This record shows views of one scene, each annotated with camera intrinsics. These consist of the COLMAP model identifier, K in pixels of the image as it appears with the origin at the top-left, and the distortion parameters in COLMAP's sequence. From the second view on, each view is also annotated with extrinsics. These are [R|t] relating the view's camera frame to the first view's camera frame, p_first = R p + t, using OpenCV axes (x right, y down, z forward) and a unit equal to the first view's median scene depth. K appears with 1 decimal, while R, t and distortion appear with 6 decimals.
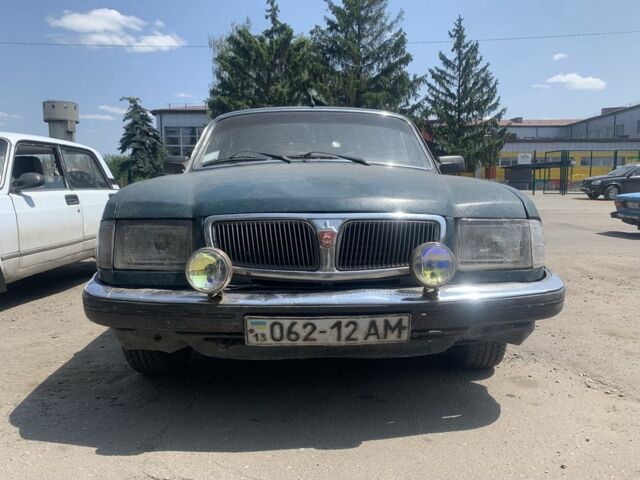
lens RADIAL K [[520.8, 0, 320.0], [0, 520.8, 240.0], [0, 0, 1]] dist [0.003337, -0.000003]
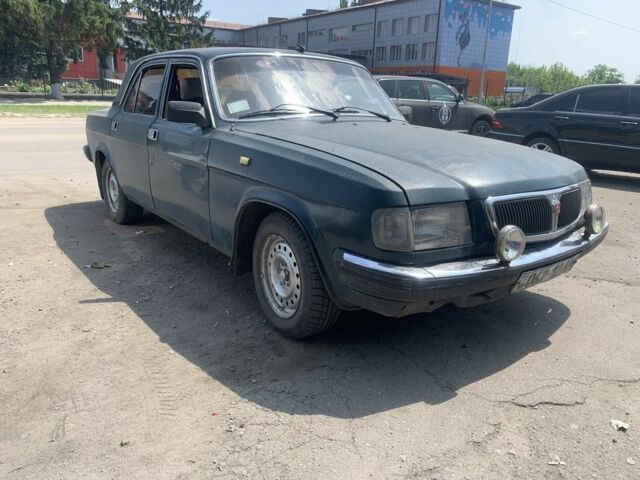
lens RADIAL K [[520.8, 0, 320.0], [0, 520.8, 240.0], [0, 0, 1]] dist [0.003337, -0.000003]
pose [[0.776847, -0.148323, 0.611972, -0.152674], [0.023414, 0.977994, 0.207313, -0.025377], [-0.629254, -0.146721, 0.763225, 0.036274]]
